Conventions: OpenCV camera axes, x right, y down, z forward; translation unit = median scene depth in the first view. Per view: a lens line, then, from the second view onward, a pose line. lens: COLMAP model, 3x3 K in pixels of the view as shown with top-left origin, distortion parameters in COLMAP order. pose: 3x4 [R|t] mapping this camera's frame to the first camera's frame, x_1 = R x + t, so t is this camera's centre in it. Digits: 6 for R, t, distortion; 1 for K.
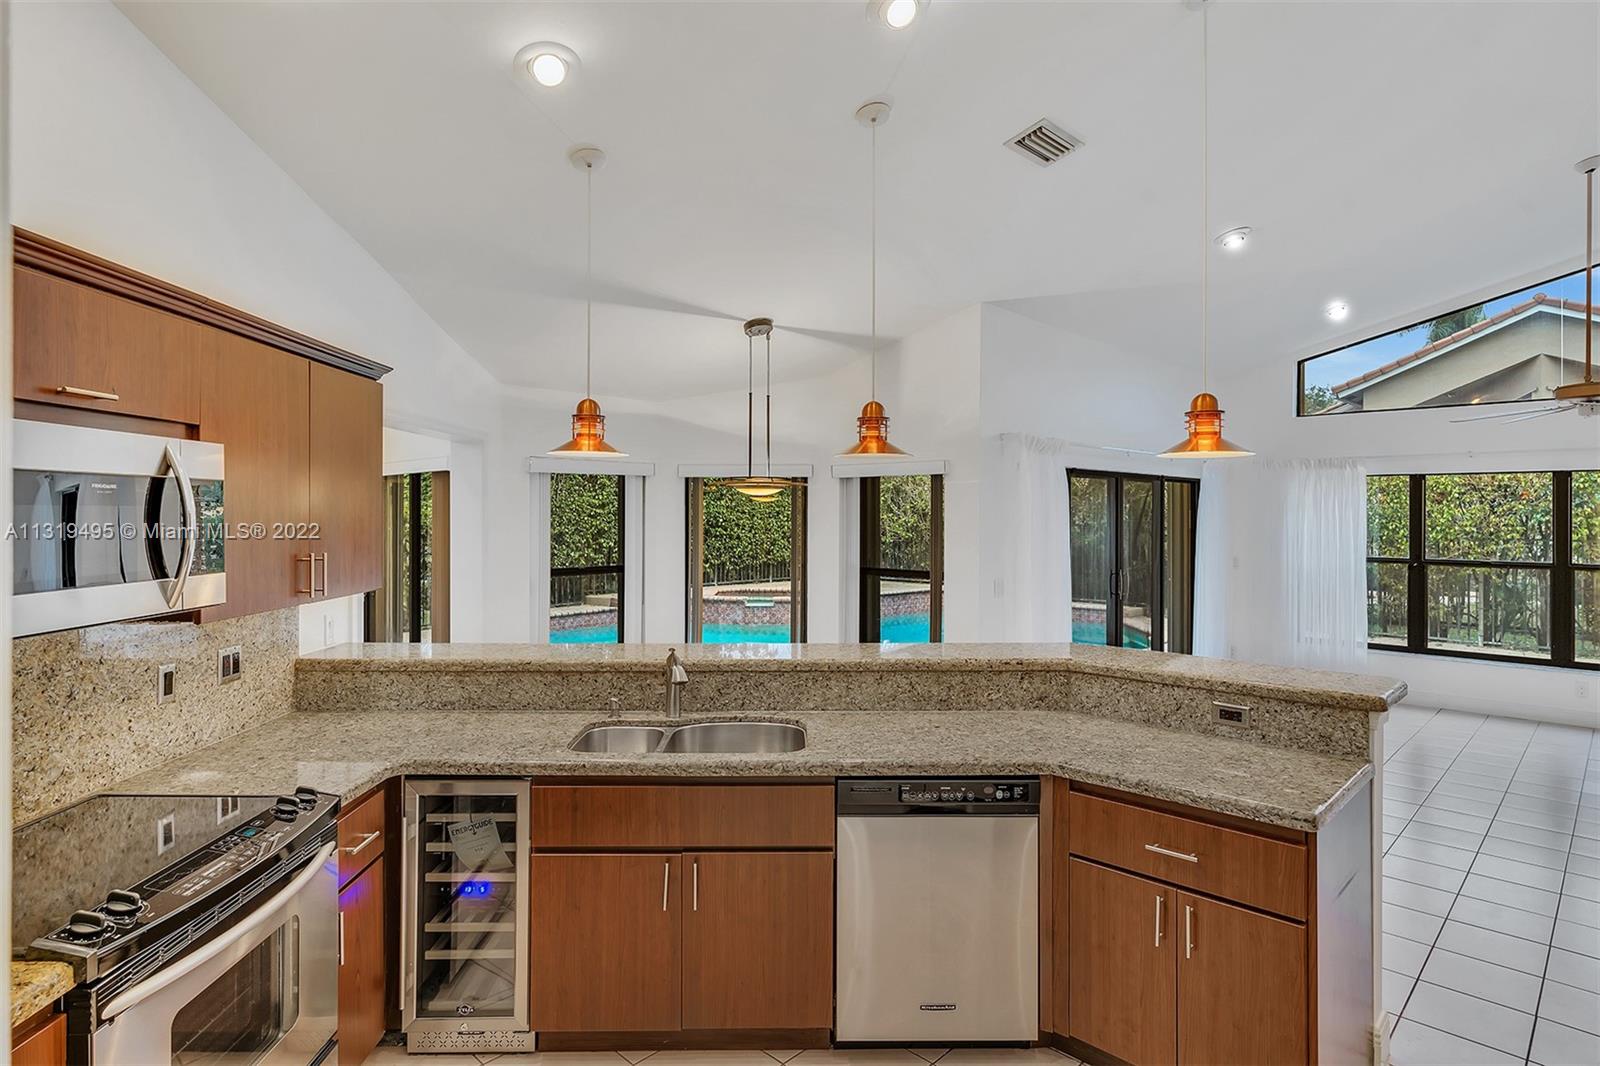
lens RADIAL K [[859.2, 0, 798.2], [0, 859.2, 513.8], [0, 0, 1]] dist [0.003495, 0.000834]
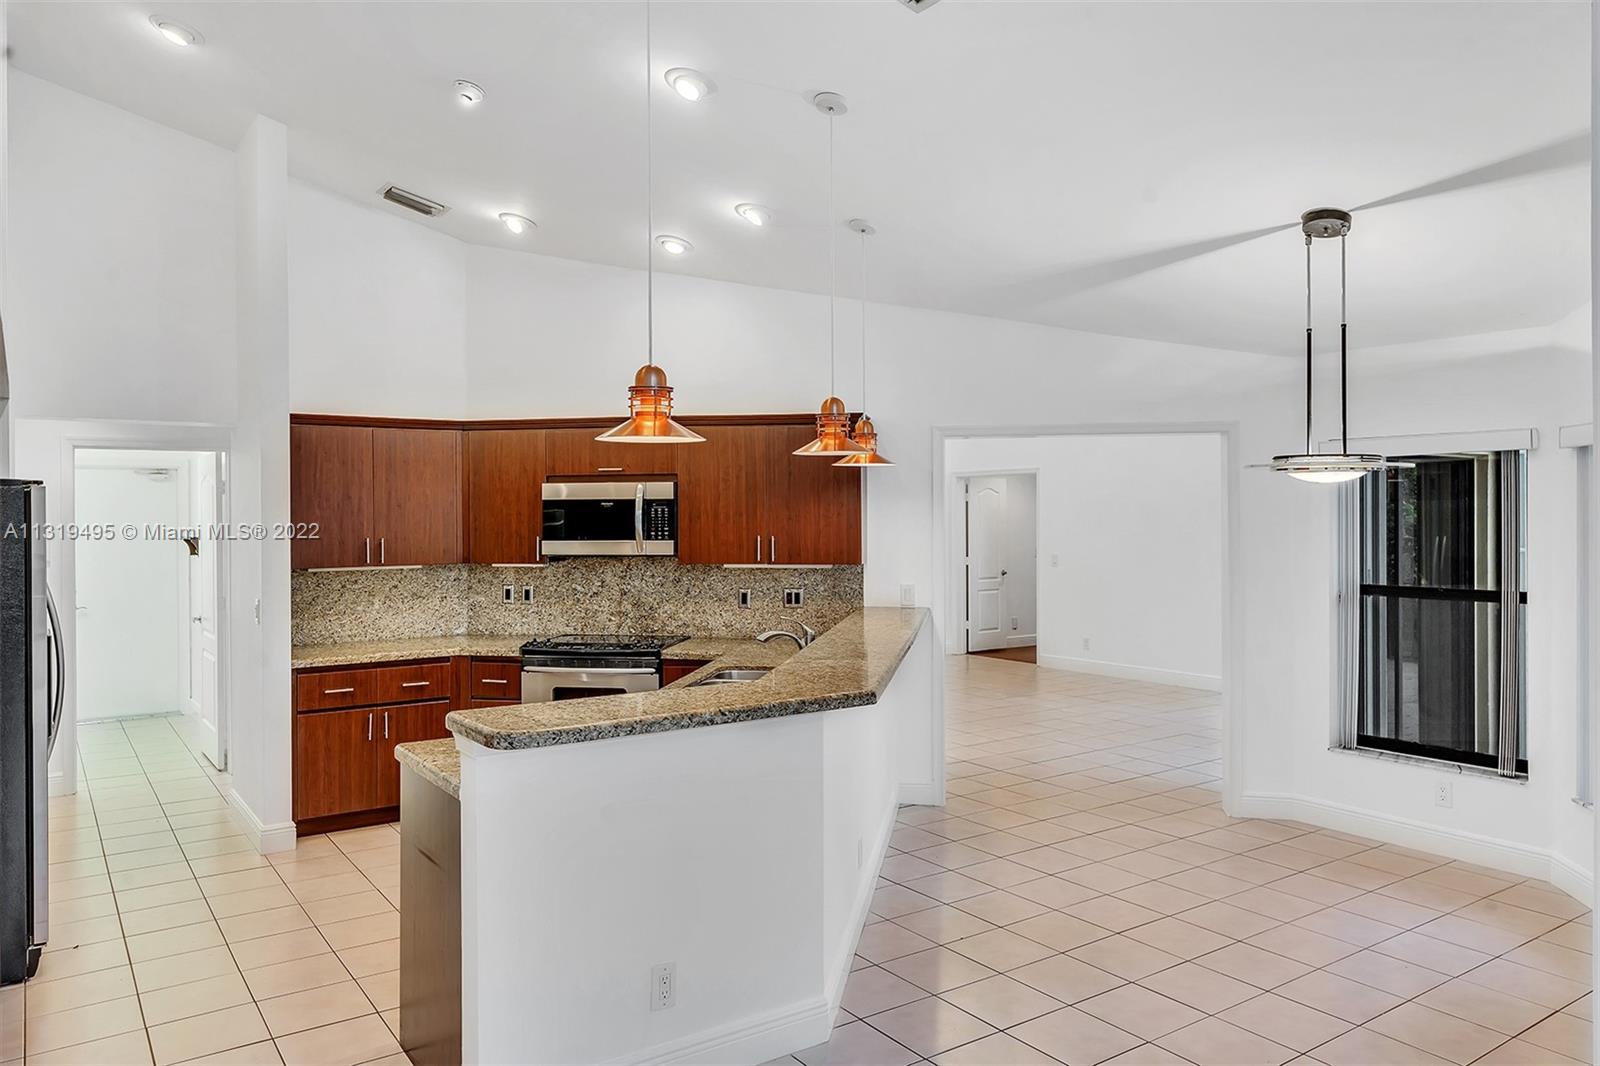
lens RADIAL K [[1113.1, 0, 797.8], [0, 1113.1, 524.3], [0, 0, 1]] dist [-0.000193, 0.000667]
pose [[-0.189404, 0.005852, -0.981882, 0.675423], [0.003220, 0.999981, 0.005339, 0.004005], [0.981894, -0.002151, -0.189419, 0.608845]]
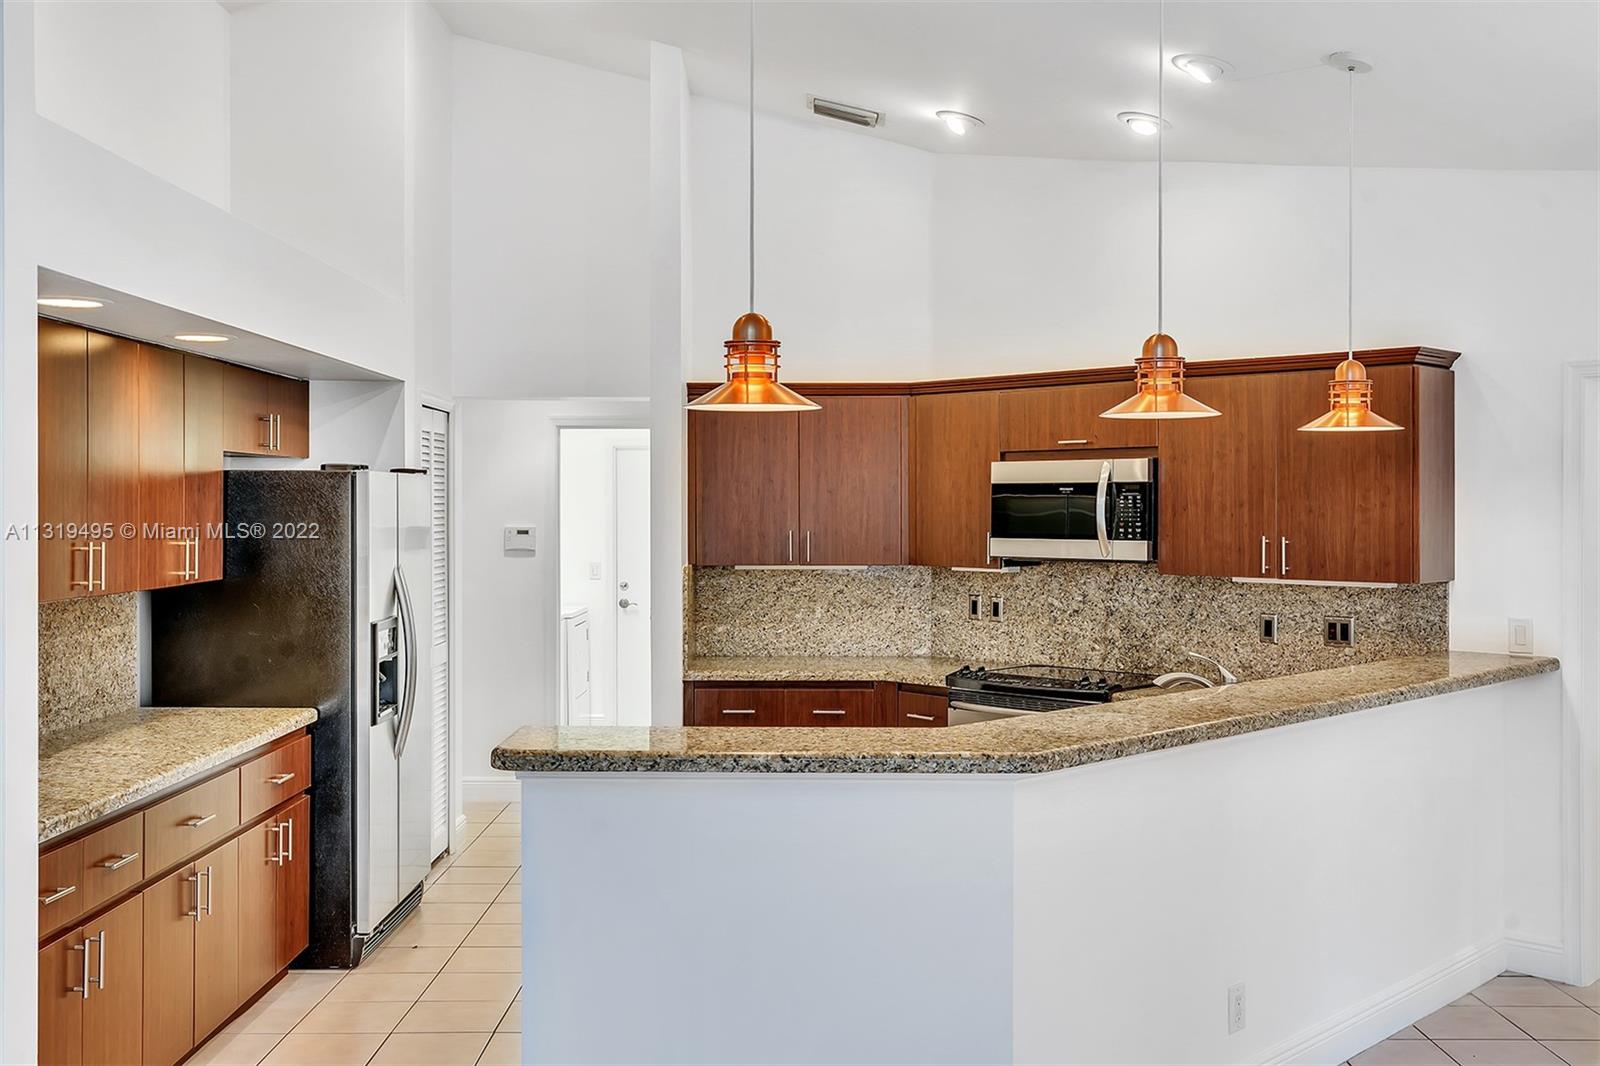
lens RADIAL K [[1562.8, 0, 792.1], [0, 1562.8, 513.9], [0, 0, 1]] dist [0.014611, 0.000758]
pose [[-0.718754, -0.001263, -0.695263, 0.578000], [-0.005037, 0.999982, 0.003392, 0.004192], [0.695246, 0.005940, -0.718748, 0.850830]]
